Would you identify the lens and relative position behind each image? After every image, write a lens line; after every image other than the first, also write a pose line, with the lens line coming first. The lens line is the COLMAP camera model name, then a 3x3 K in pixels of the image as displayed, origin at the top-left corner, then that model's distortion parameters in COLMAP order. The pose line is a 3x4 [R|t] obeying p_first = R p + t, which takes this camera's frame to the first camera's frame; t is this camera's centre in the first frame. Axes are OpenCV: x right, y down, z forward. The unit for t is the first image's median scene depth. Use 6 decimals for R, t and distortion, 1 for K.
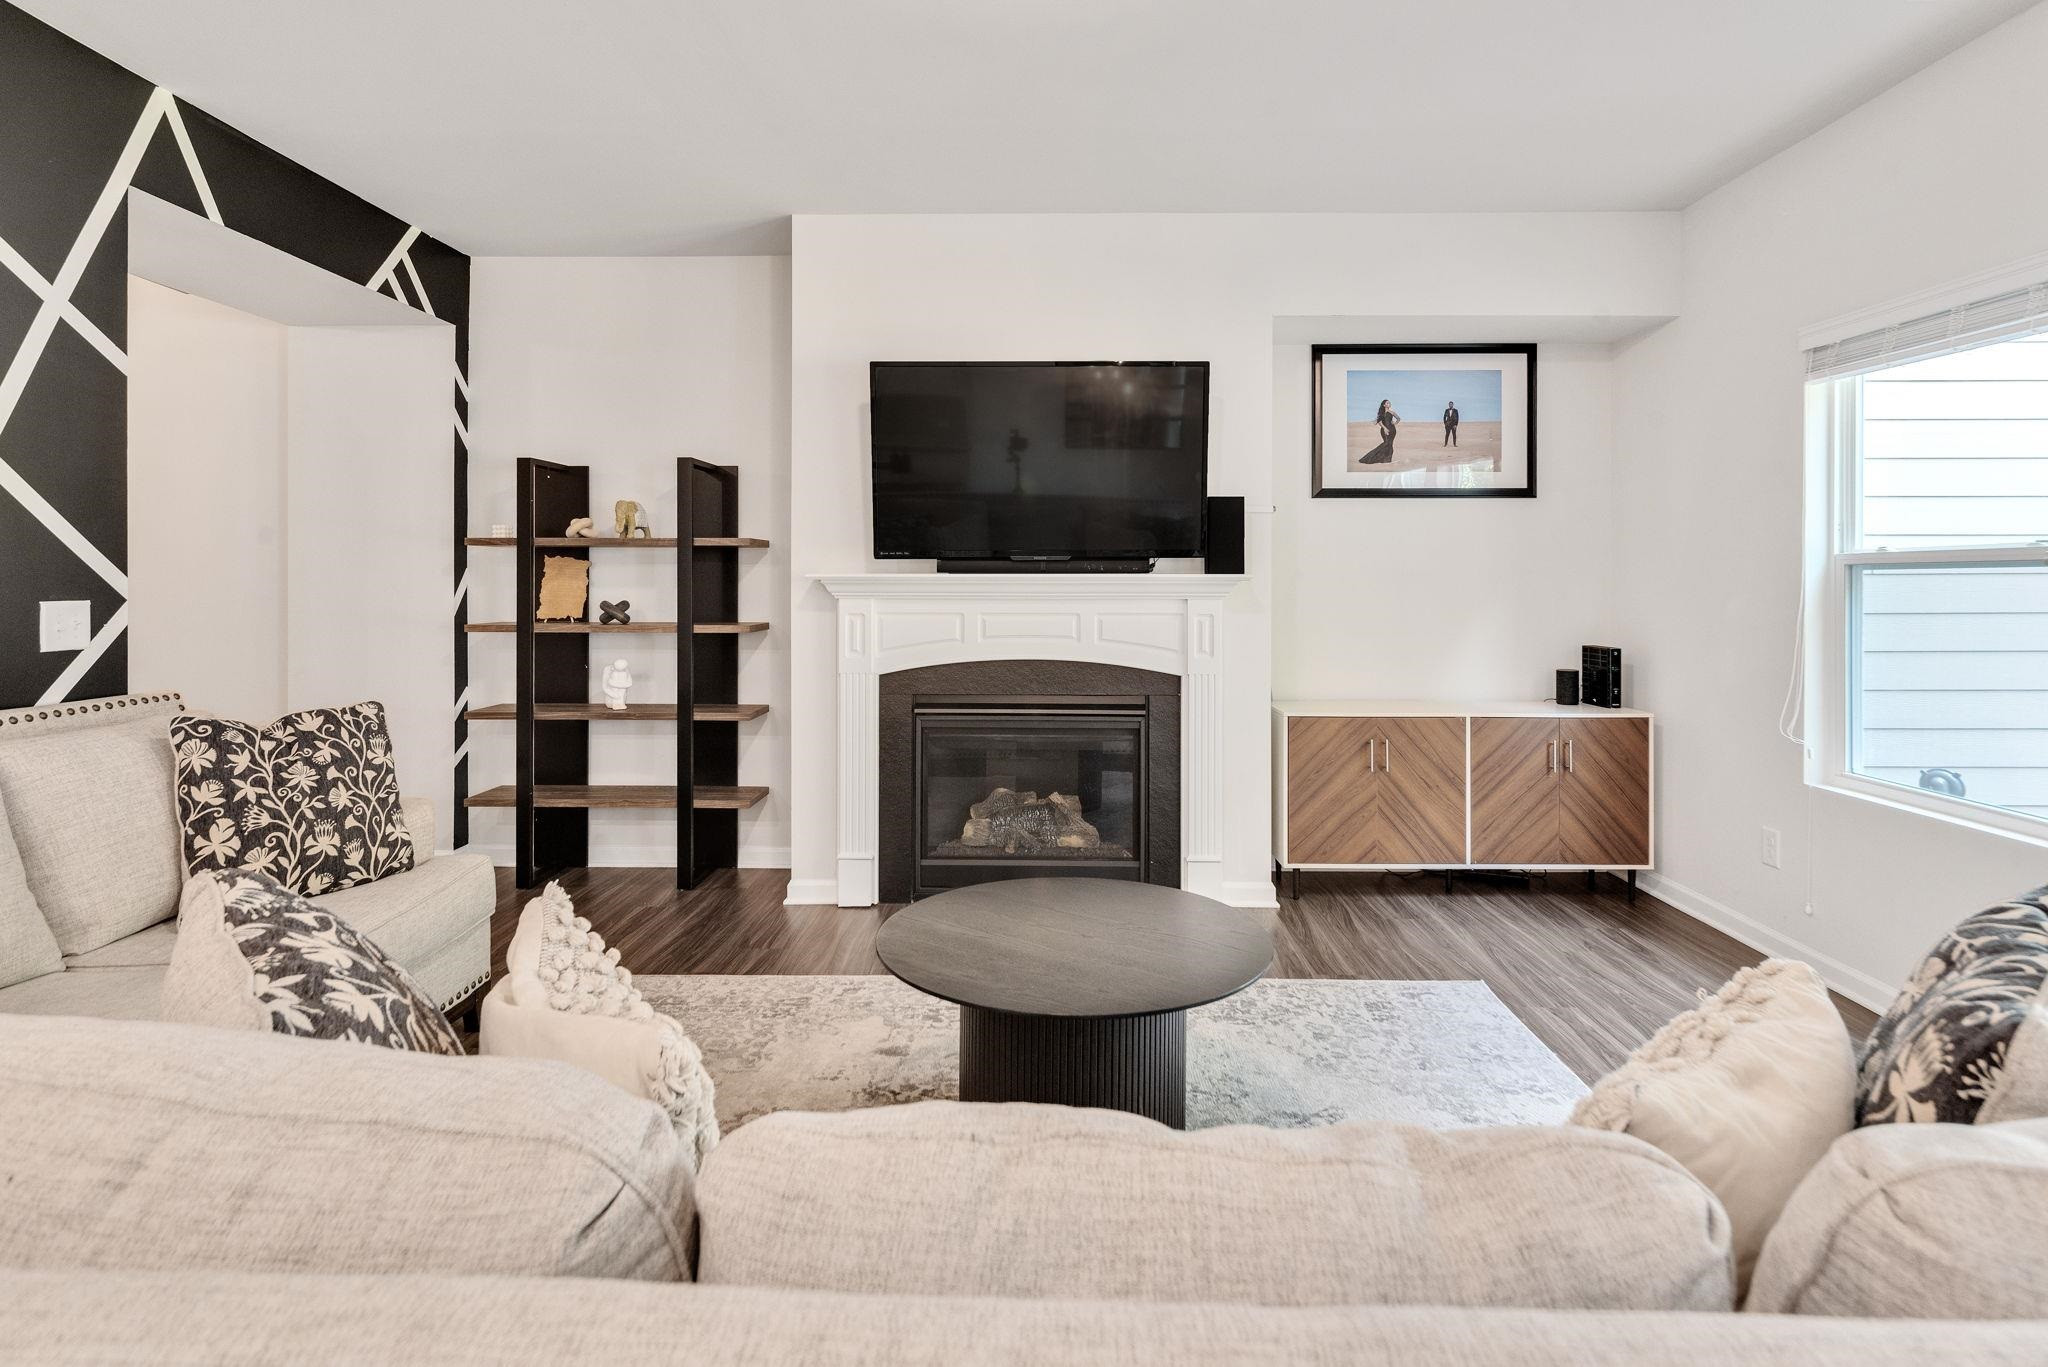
lens RADIAL K [[1026.9, 0, 1019.3], [0, 1026.9, 581.3], [0, 0, 1]] dist [-0.003396, 0.000746]
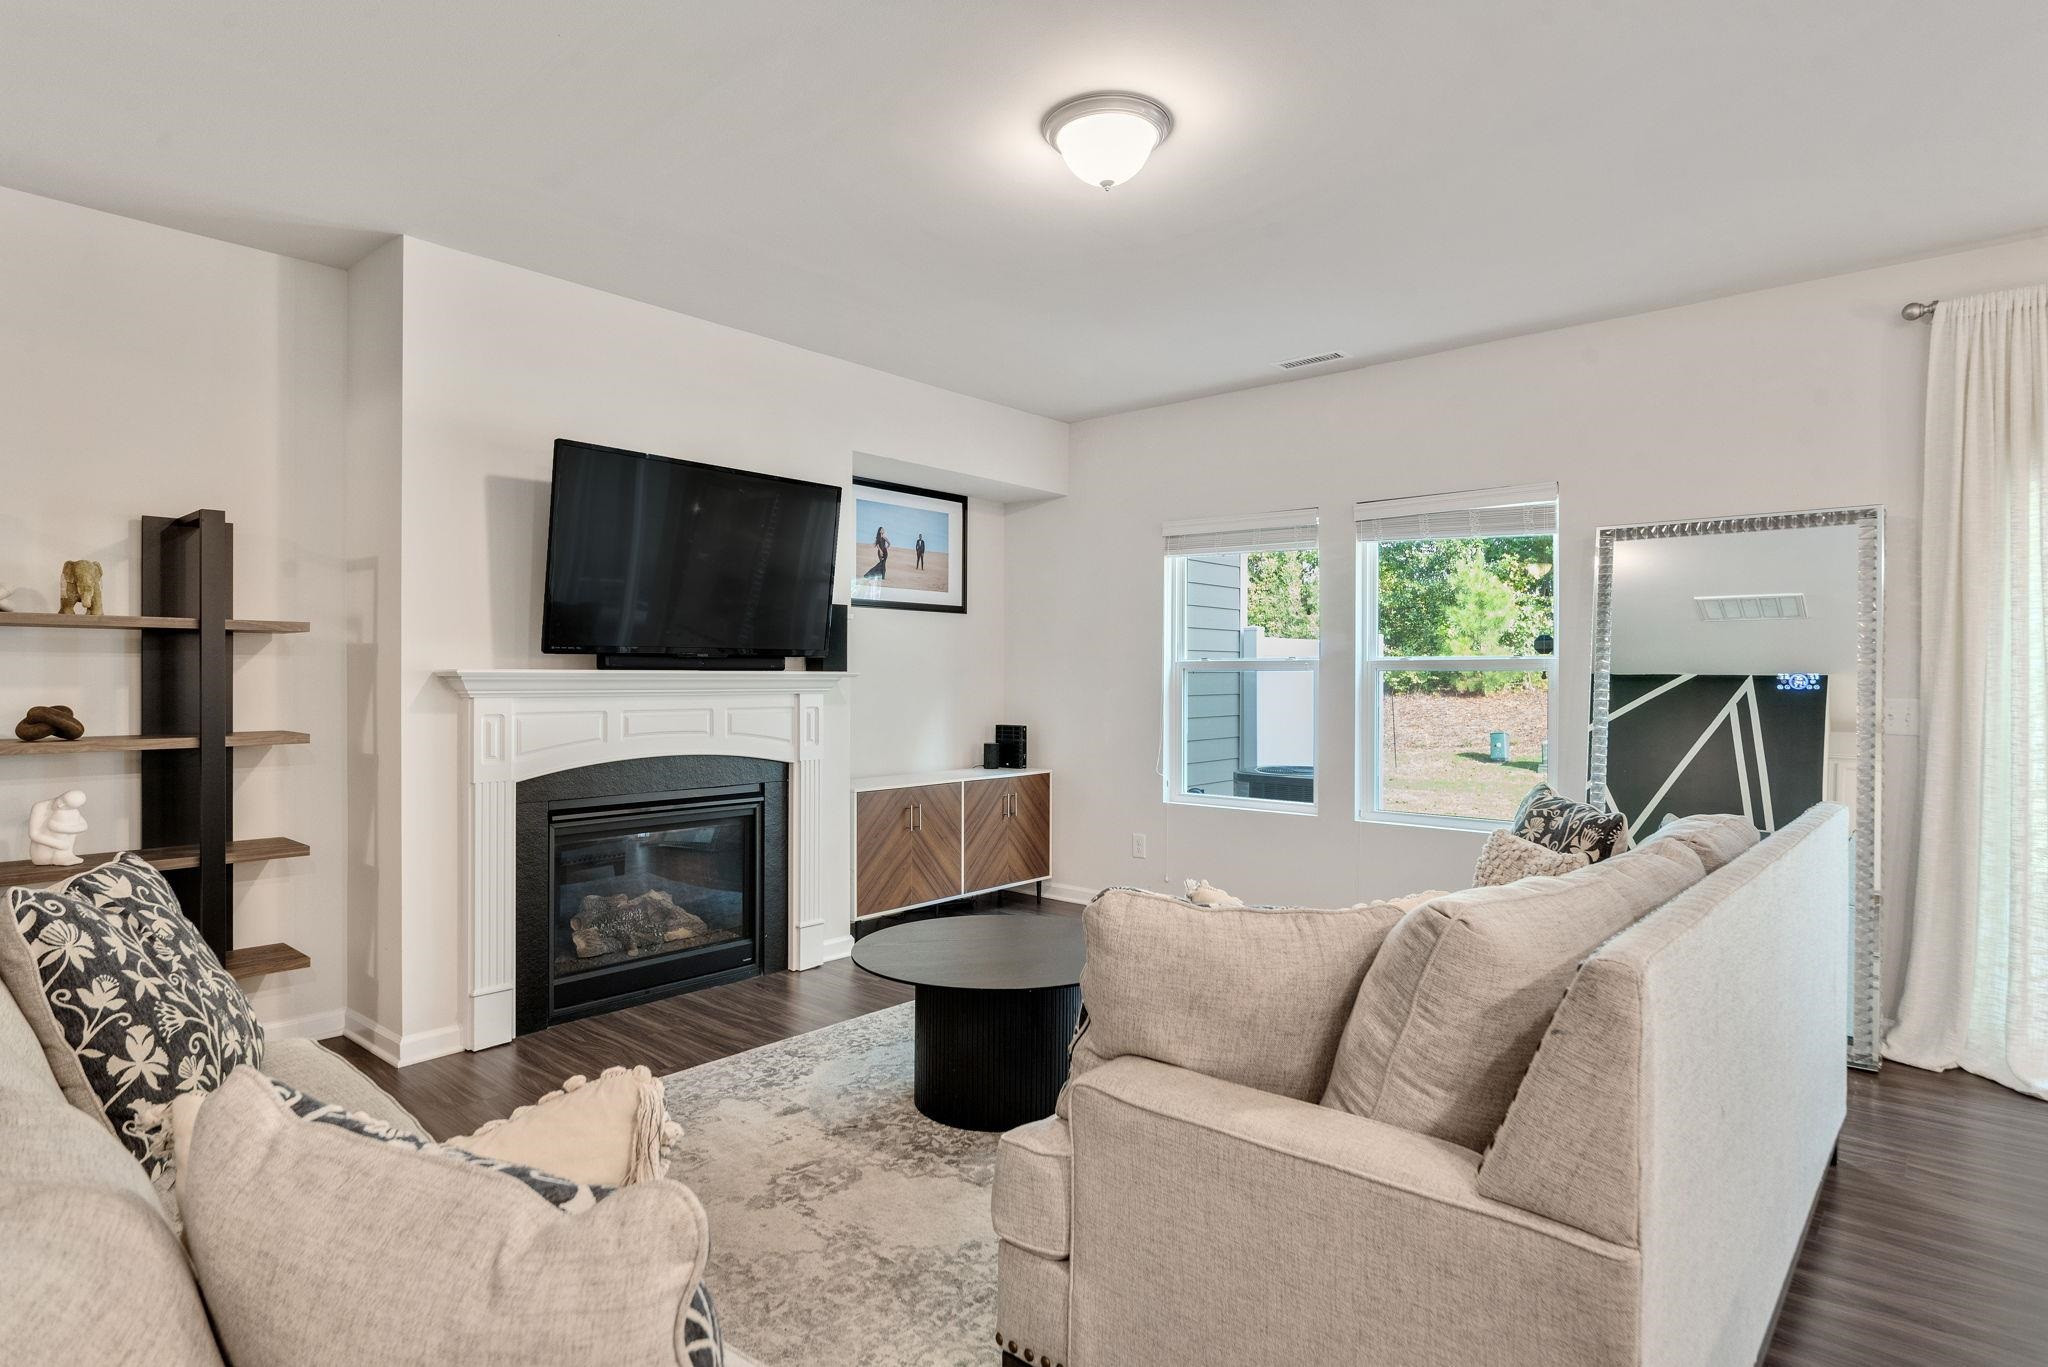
lens RADIAL K [[1082.7, 0, 1065.1], [0, 1082.7, 679.5], [0, 0, 1]] dist [-0.006612, -0.002922]
pose [[0.626243, -0.001449, 0.779627, -0.567368], [-0.002259, 0.999991, 0.003673, -0.002920], [-0.779625, -0.004061, 0.626234, 0.038415]]
